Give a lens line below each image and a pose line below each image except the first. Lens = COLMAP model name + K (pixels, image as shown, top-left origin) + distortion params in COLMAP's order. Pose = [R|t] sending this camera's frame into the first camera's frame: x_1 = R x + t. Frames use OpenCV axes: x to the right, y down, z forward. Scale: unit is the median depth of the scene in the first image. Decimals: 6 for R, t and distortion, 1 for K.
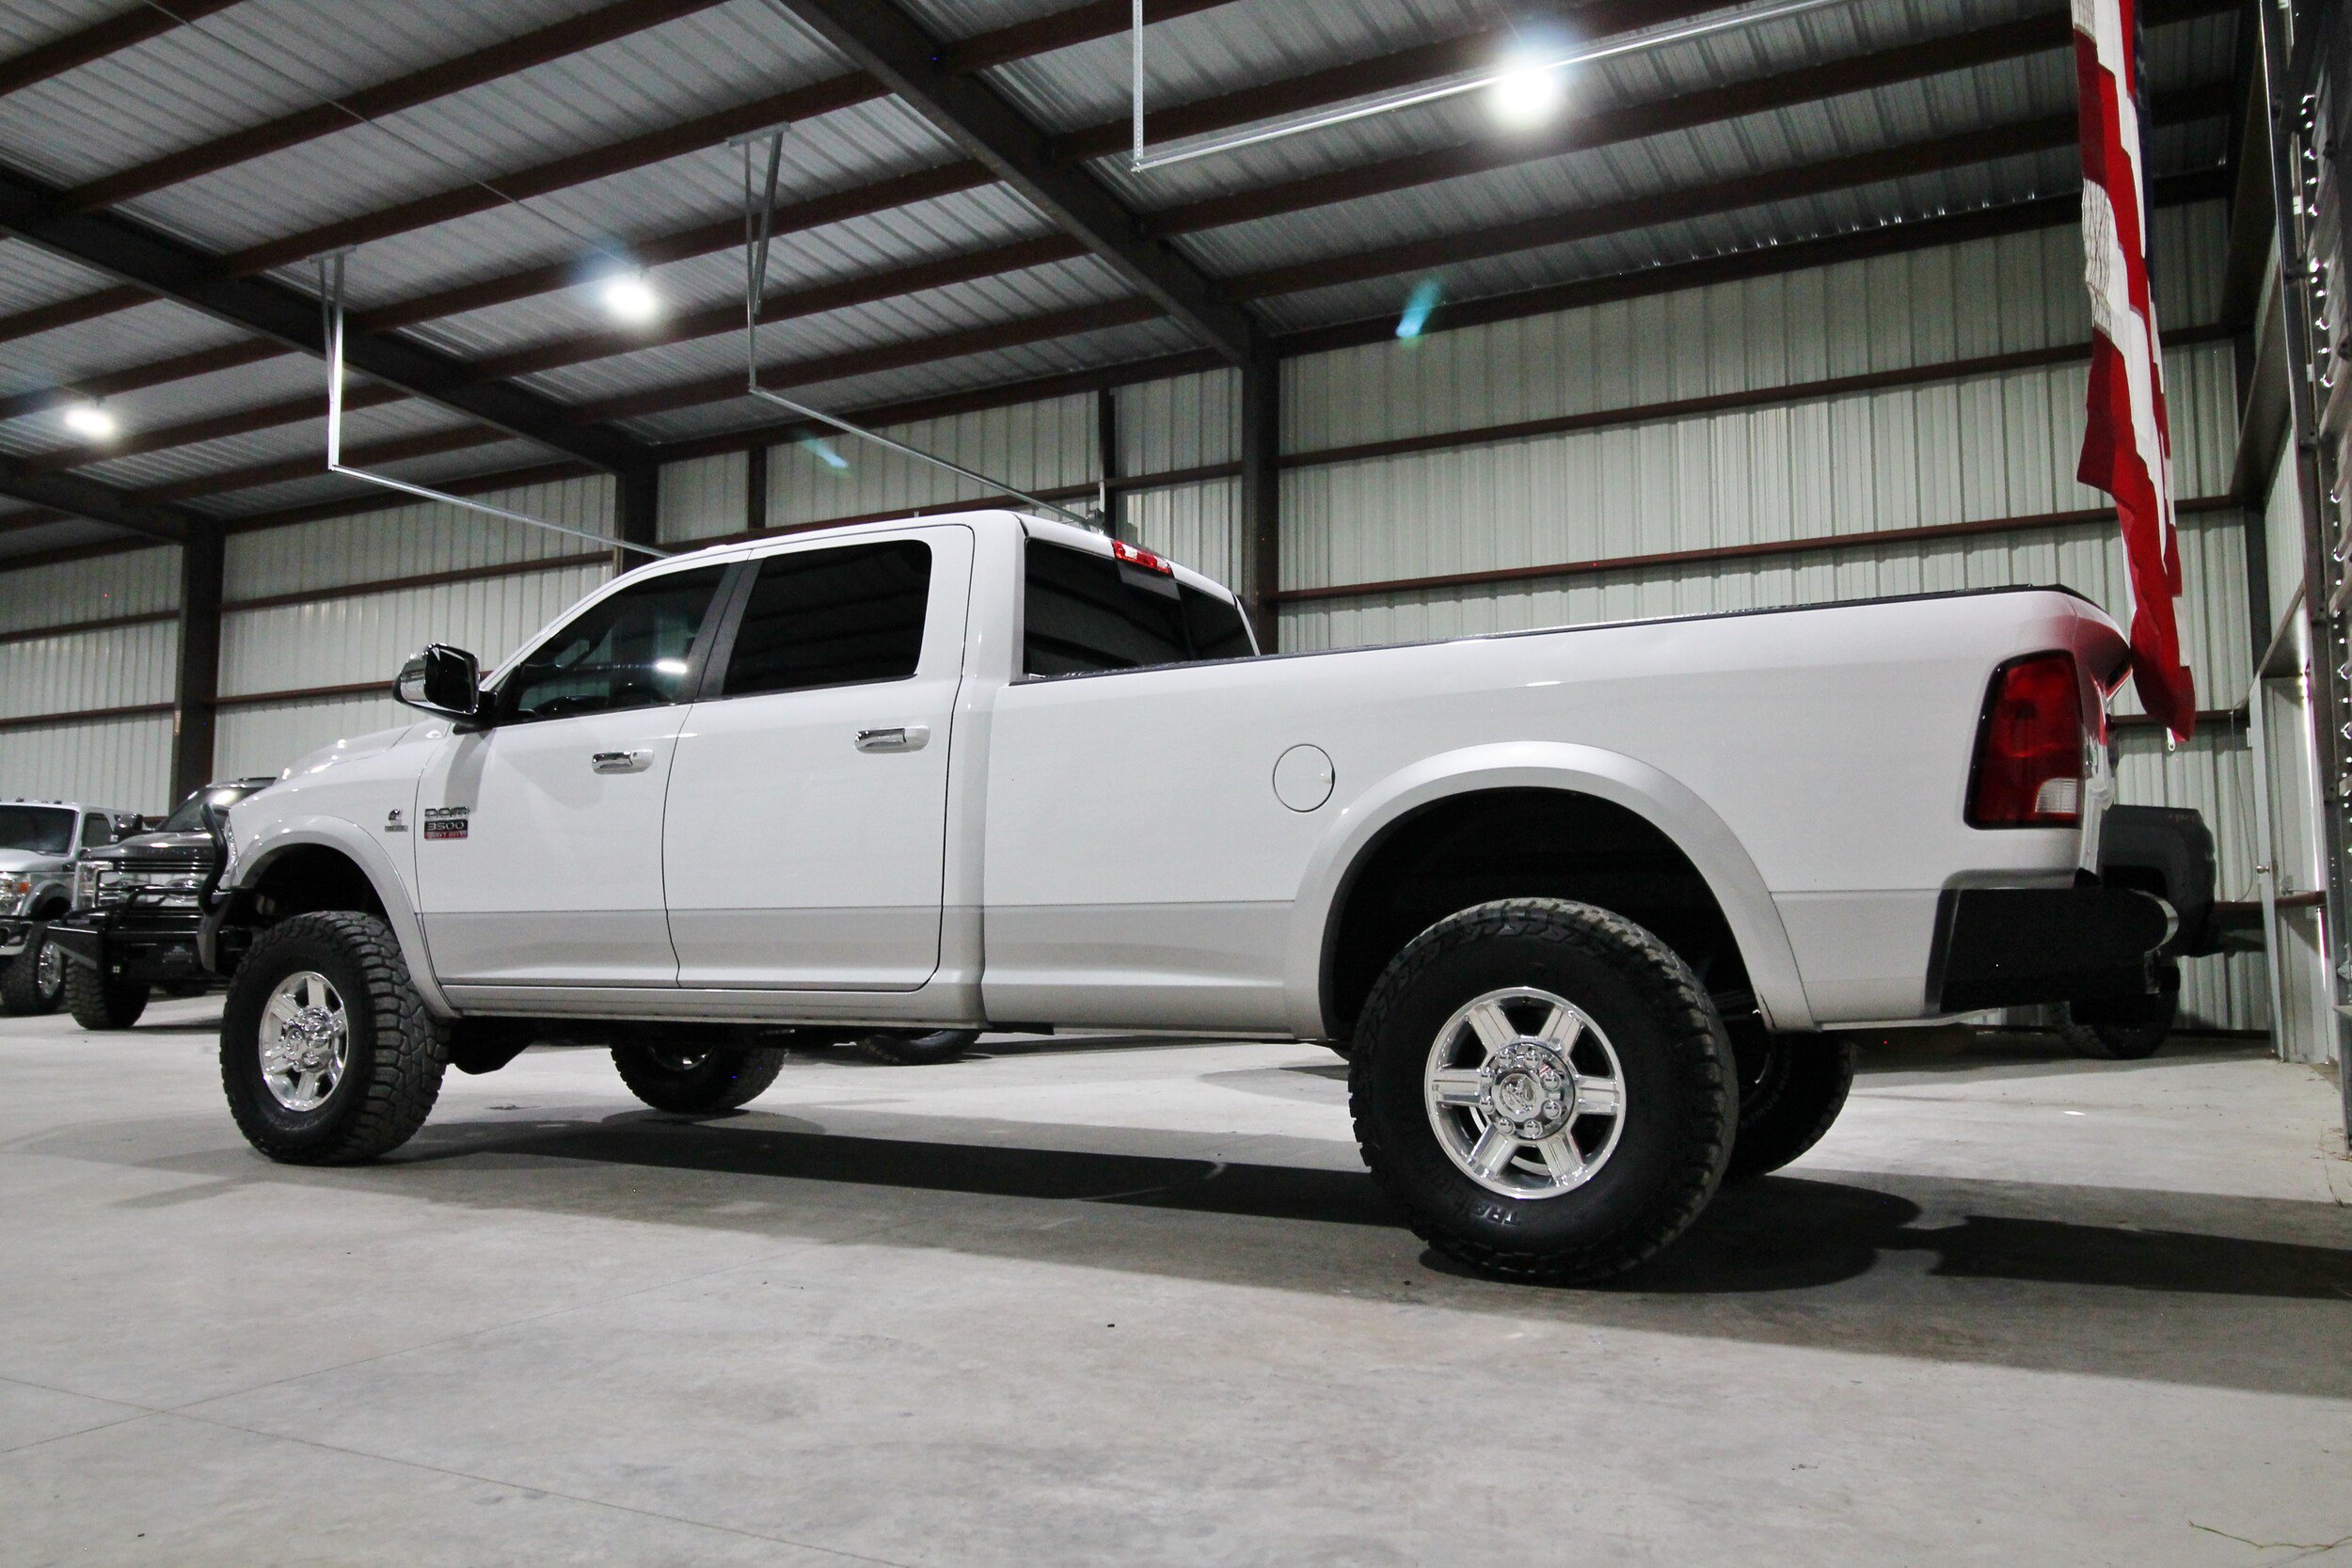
lens RADIAL K [[1742.2, 0, 1196.3], [0, 1742.2, 778.4], [0, 0, 1]] dist [0.005237, -0.000737]
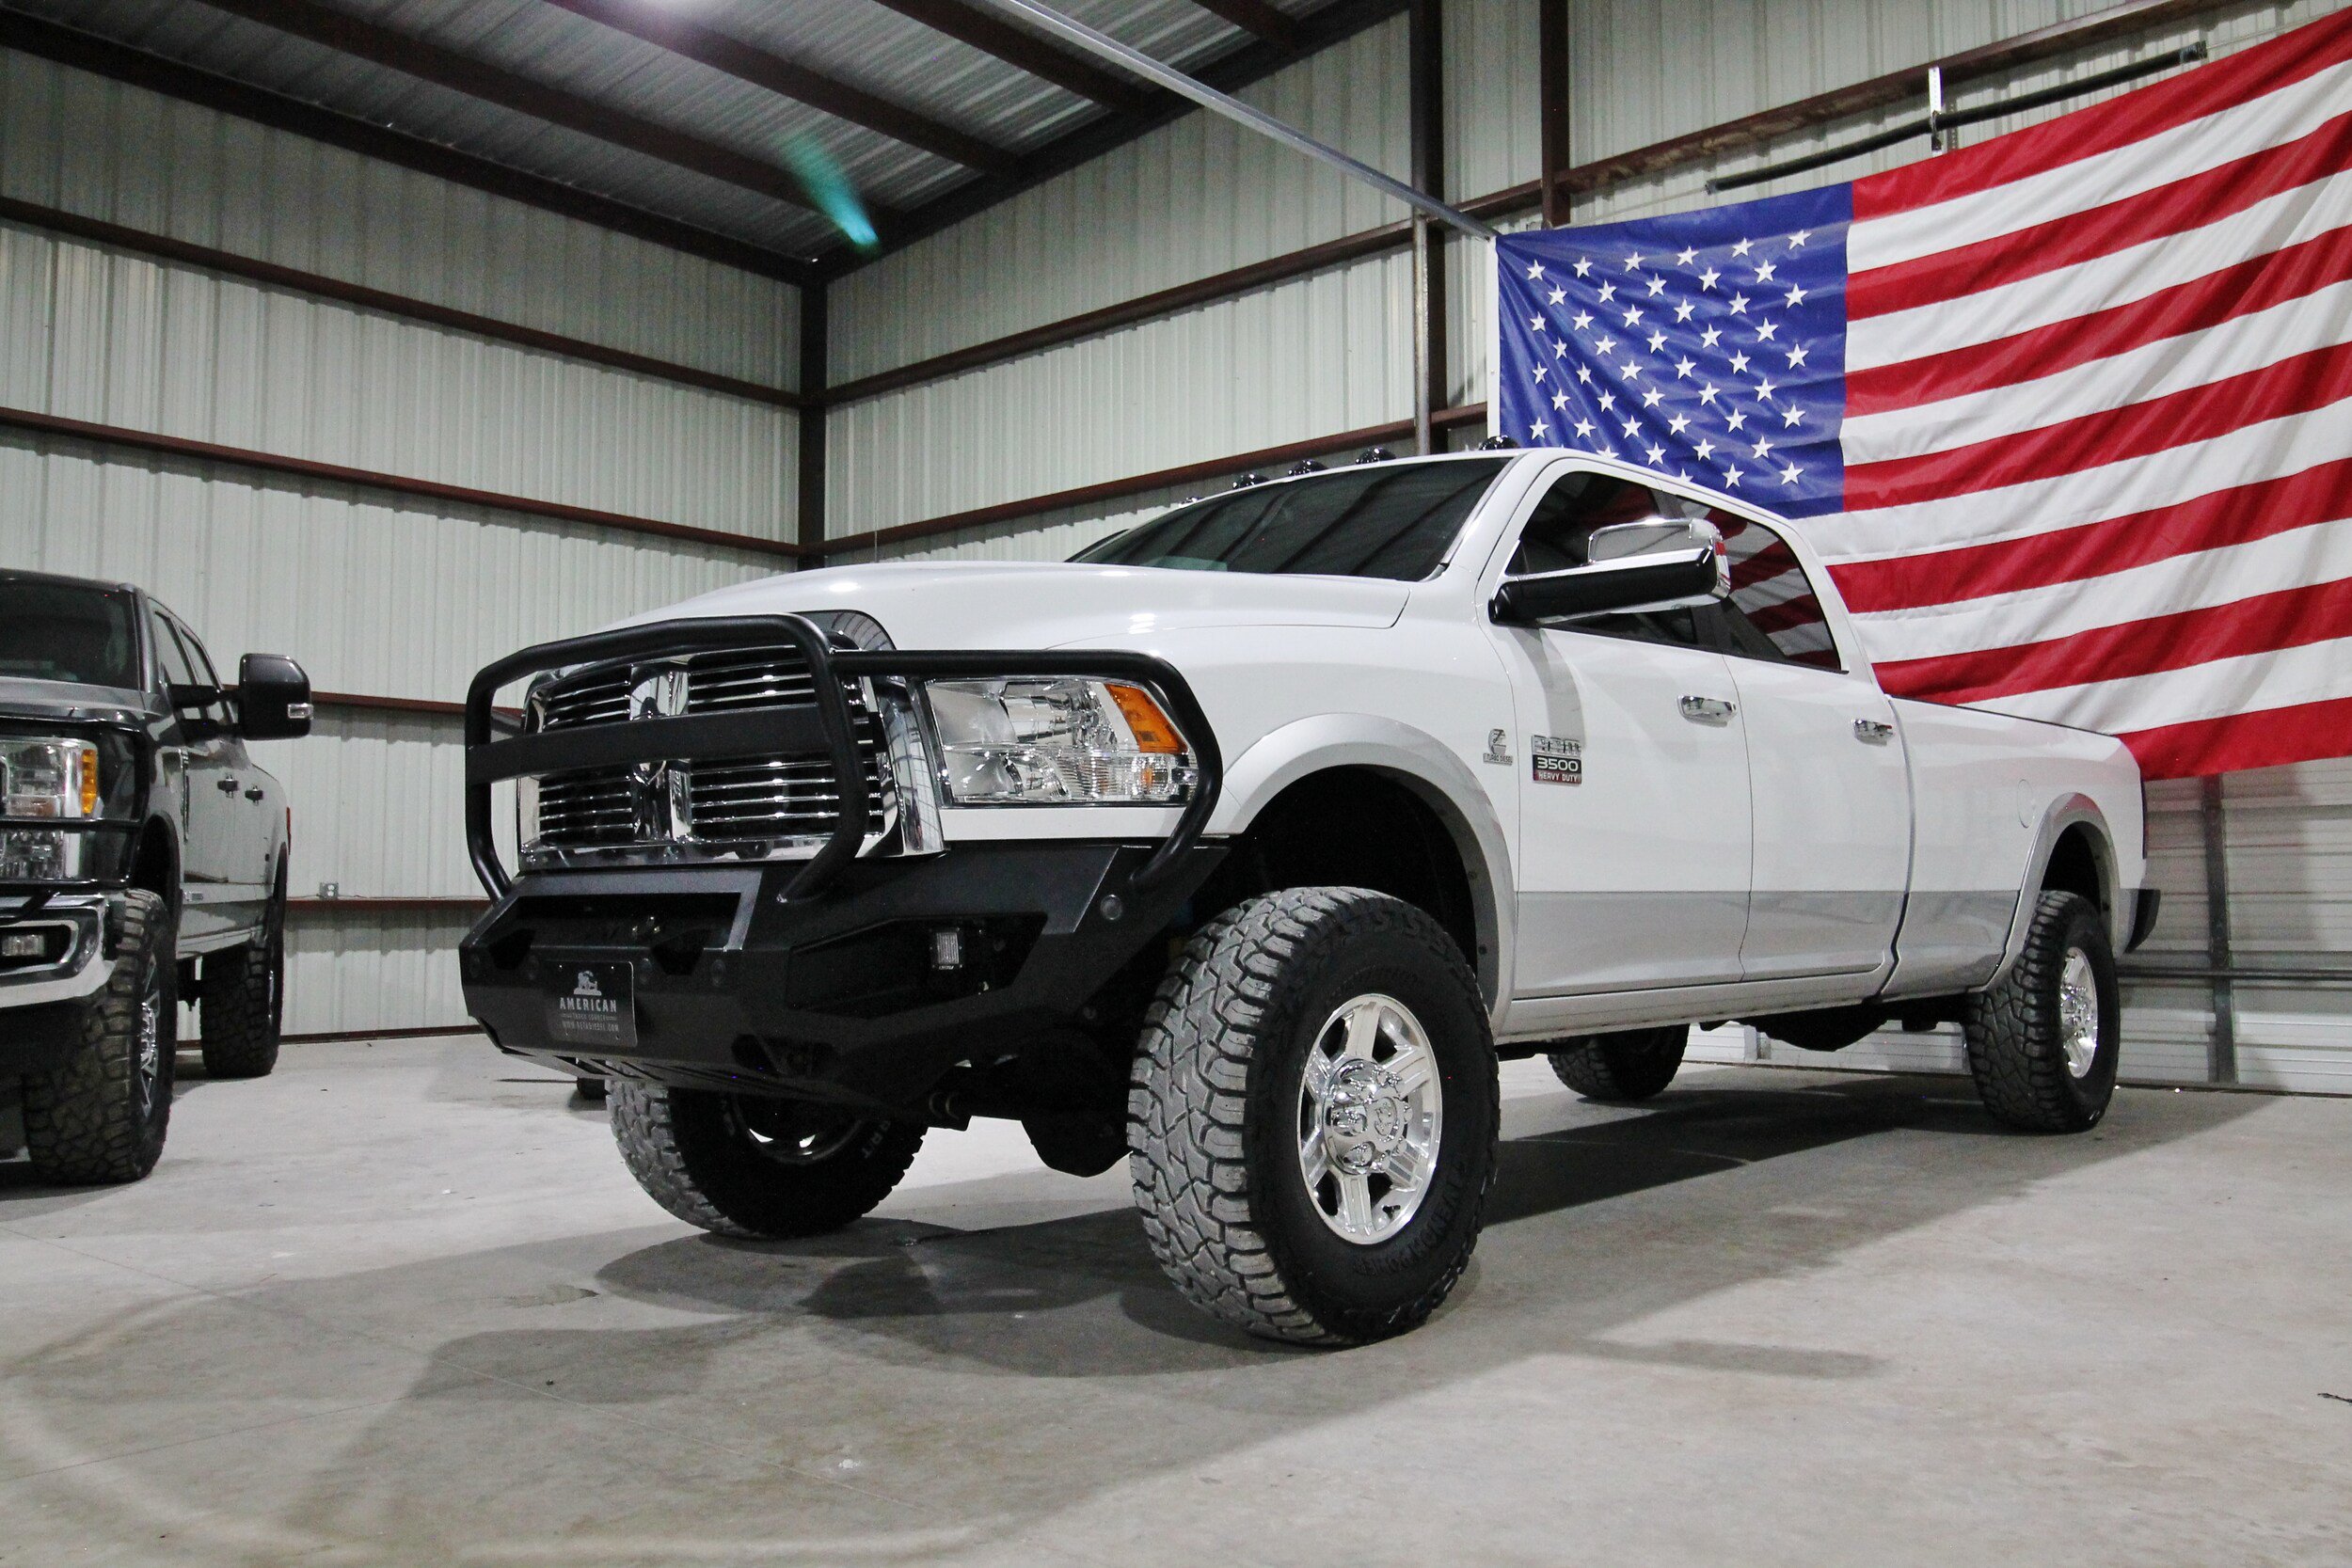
lens RADIAL K [[1859.2, 0, 1181.5], [0, 1859.2, 763.6], [0, 0, 1]] dist [0.016452, -0.001865]
pose [[0.235573, 0.075589, 0.968913, -0.501342], [-0.075626, 0.995373, -0.059267, 0.034846], [-0.968910, -0.059314, 0.240200, 0.416484]]
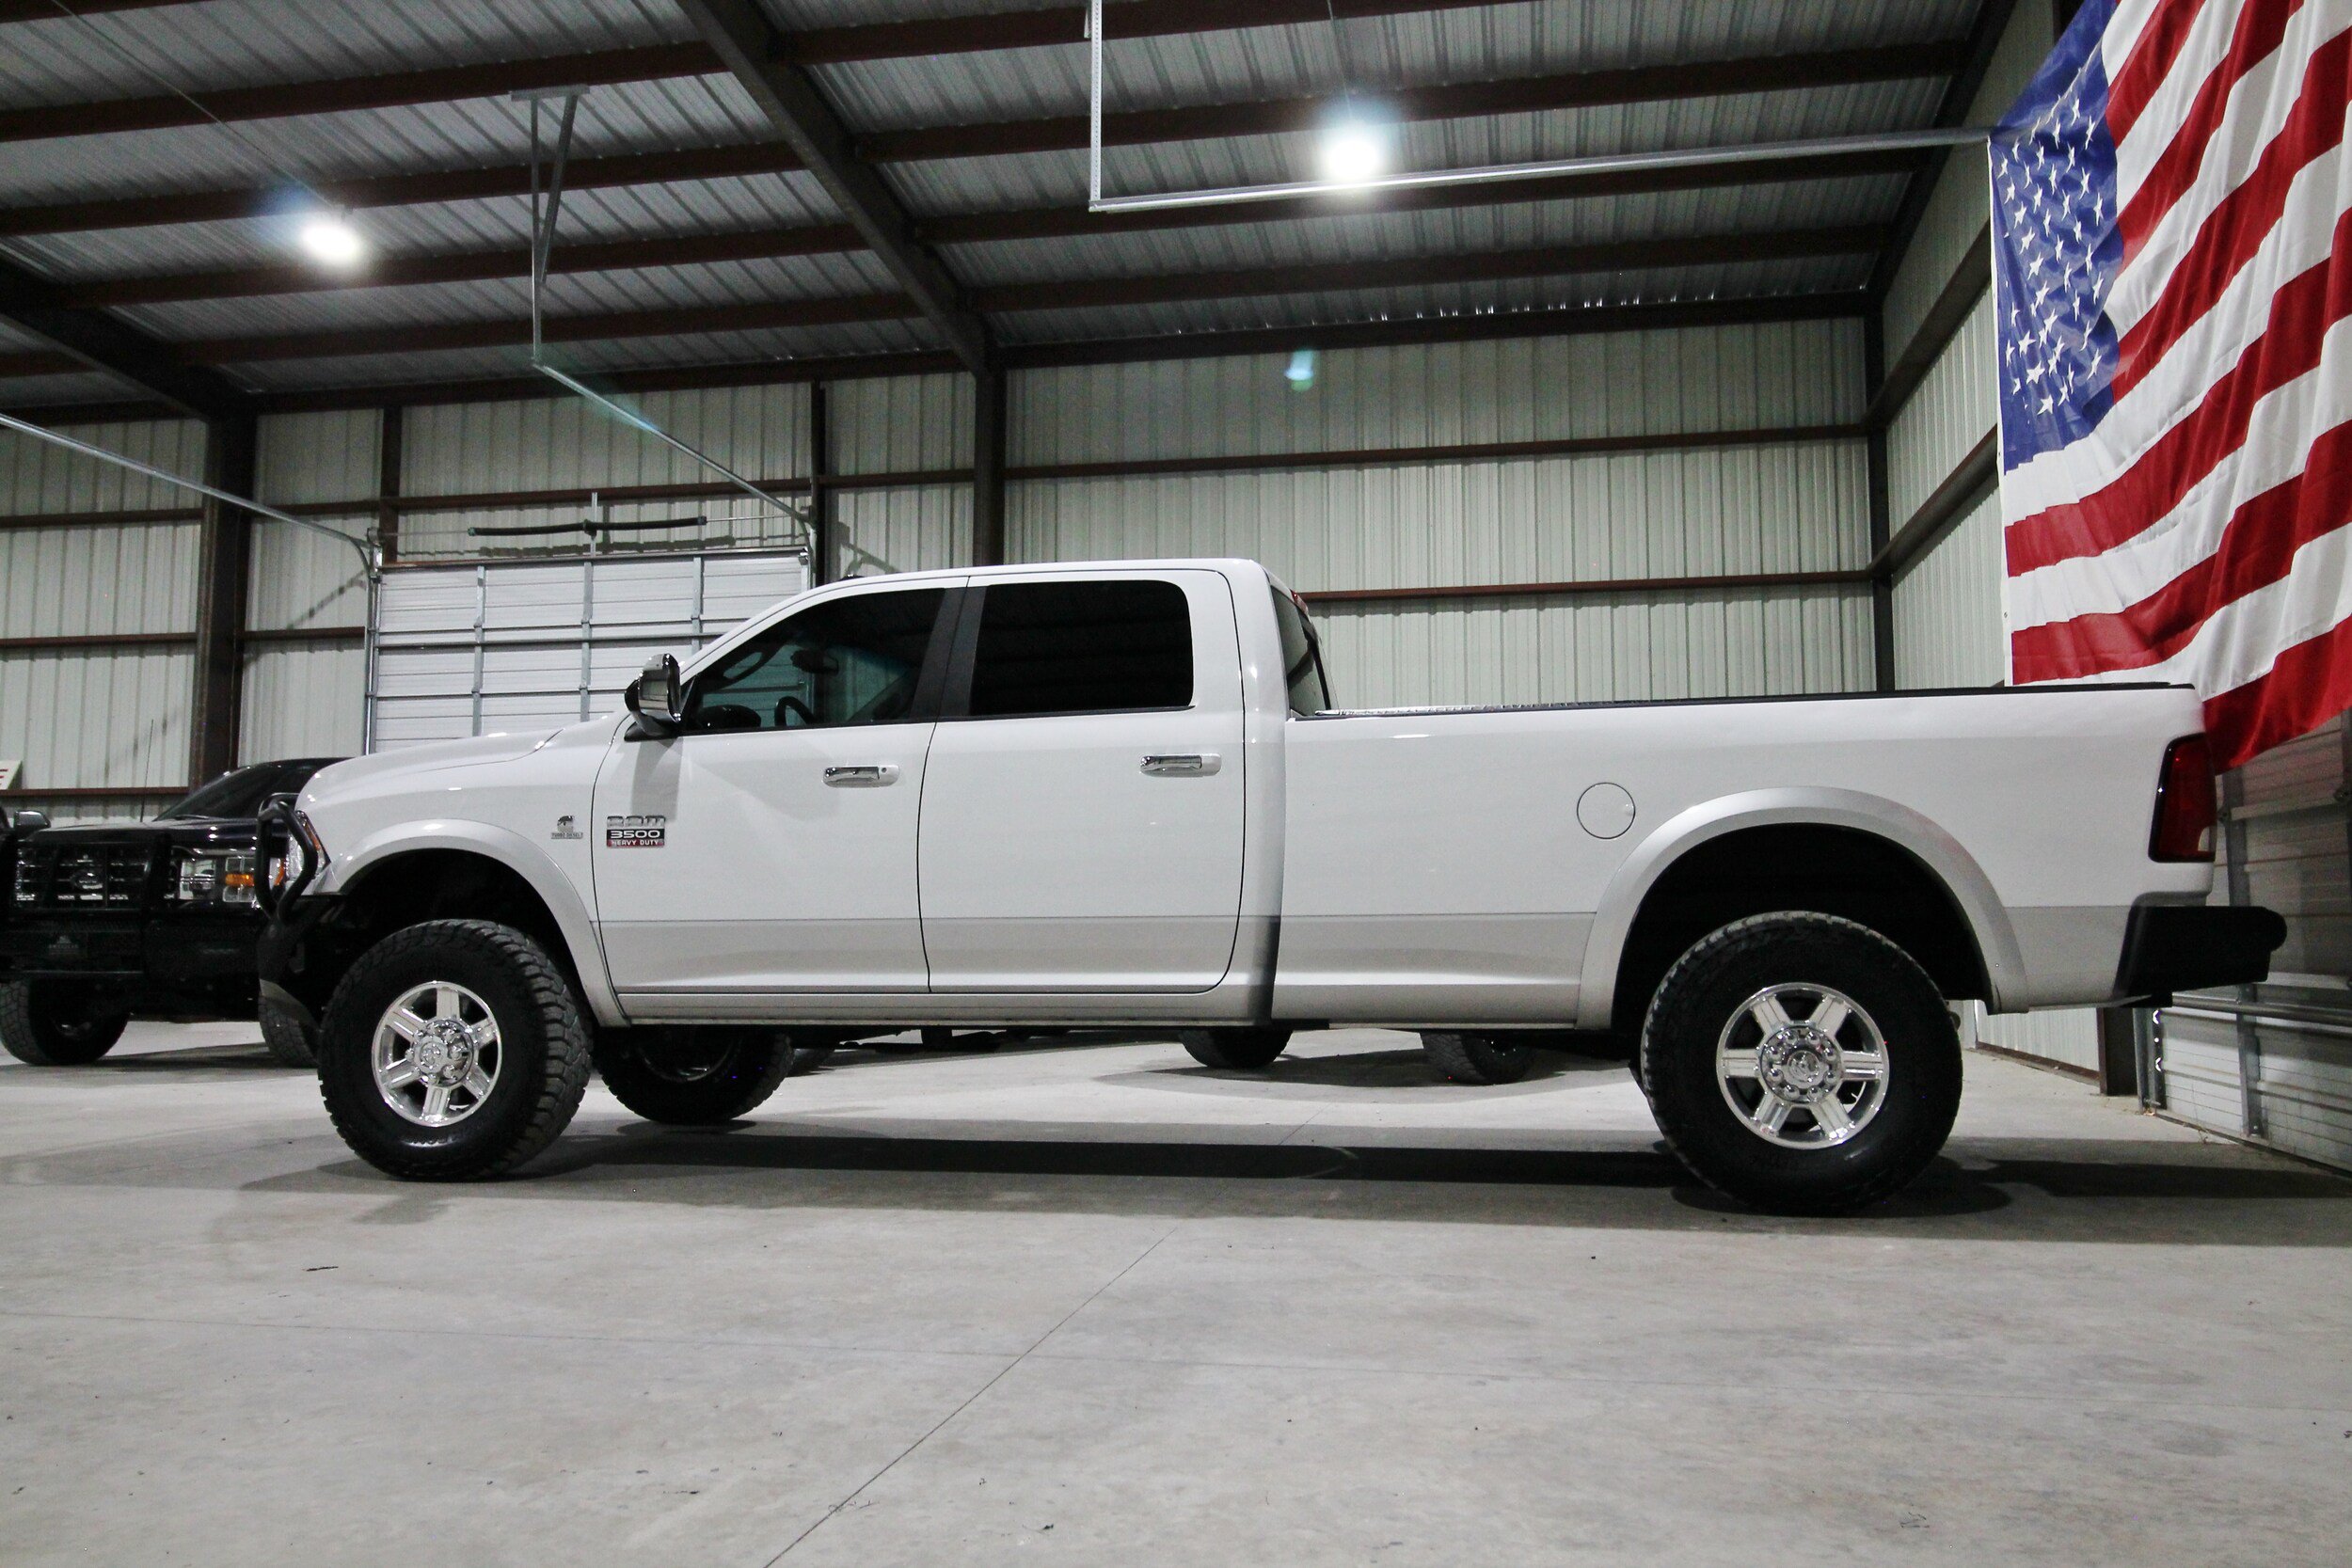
lens RADIAL K [[1818.8, 0, 1198.9], [0, 1818.8, 780.3], [0, 0, 1]] dist [0.006358, -0.004404]
pose [[0.954061, 0.025377, 0.298534, -0.186827], [-0.024894, 0.999675, -0.005420, -0.002377], [-0.298575, -0.002260, 0.954384, -0.037727]]
